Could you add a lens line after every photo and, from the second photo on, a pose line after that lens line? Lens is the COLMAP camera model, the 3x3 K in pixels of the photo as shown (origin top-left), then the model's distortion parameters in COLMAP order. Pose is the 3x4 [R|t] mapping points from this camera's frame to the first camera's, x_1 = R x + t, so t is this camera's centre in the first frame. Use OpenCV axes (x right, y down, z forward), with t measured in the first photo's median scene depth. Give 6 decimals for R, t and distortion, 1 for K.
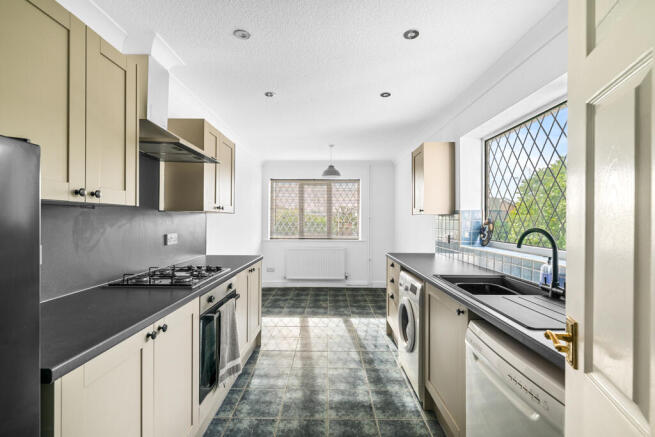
lens RADIAL K [[295.9, 0, 330.4], [0, 295.9, 220.7], [0, 0, 1]] dist [0.000892, 0.000199]
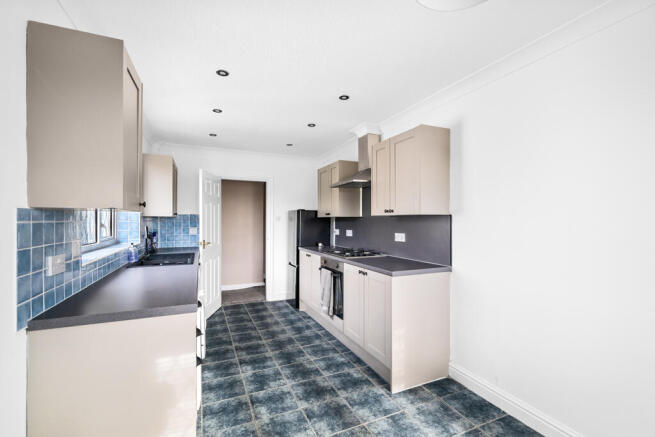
lens RADIAL K [[295.9, 0, 330.9], [0, 295.9, 221.0], [0, 0, 1]] dist [0.000892, 0.000199]
pose [[-0.915442, -0.007656, -0.402378, 0.313818], [-0.005221, 0.999961, -0.007147, -0.002587], [0.402417, -0.004442, -0.915446, 2.453669]]
